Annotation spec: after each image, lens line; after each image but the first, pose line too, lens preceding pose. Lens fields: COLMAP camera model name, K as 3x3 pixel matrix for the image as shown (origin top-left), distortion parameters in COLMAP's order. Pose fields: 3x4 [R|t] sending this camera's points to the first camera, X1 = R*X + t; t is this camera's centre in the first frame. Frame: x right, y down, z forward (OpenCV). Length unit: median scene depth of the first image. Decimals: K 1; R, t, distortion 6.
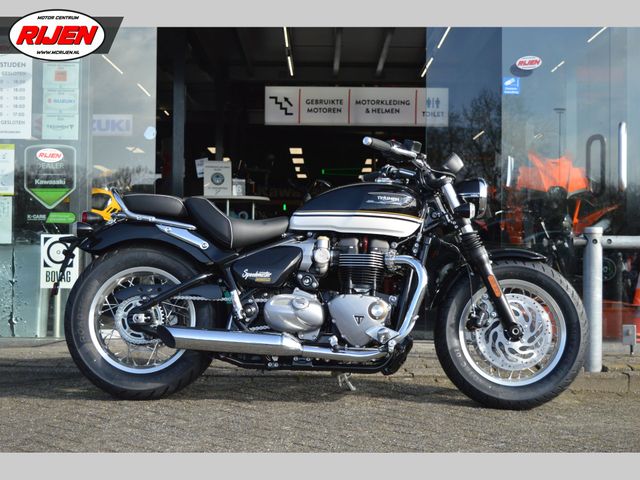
lens RADIAL K [[1086.0, 0, 320.0], [0, 1086.0, 240.0], [0, 0, 1]] dist [-0.015205, 0.073742]
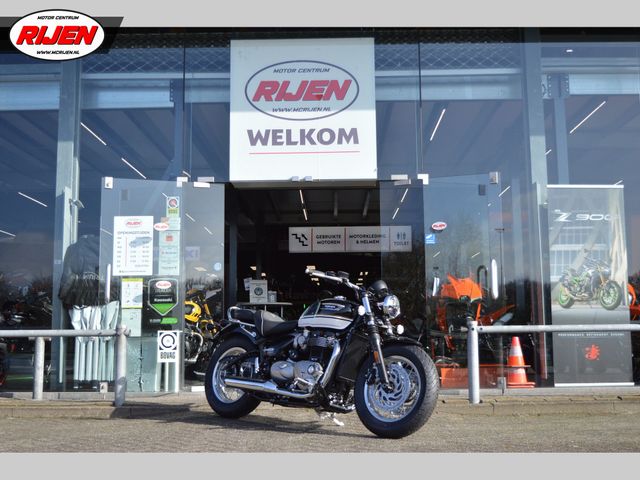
lens RADIAL K [[803.3, 0, 320.0], [0, 803.3, 240.0], [0, 0, 1]] dist [-0.026466, -0.039634]
pose [[0.999704, -0.020356, -0.013303, 0.018218], [0.018779, 0.993814, -0.109462, -0.003940], [0.015449, 0.109180, 0.993902, -0.265352]]
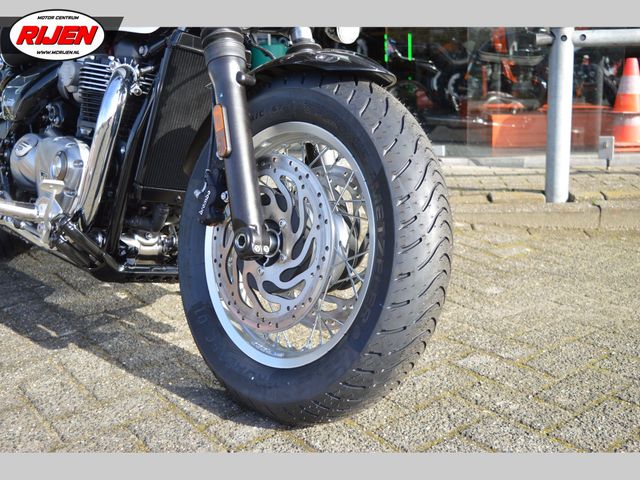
lens RADIAL K [[702.2, 0, 320.0], [0, 702.2, 240.0], [0, 0, 1]] dist [-0.072562, 0.003880]
pose [[0.992163, -0.014194, -0.124145, 0.111491], [0.044262, 0.969029, 0.242948, 0.010668], [0.116852, -0.246538, 0.962063, 0.372980]]
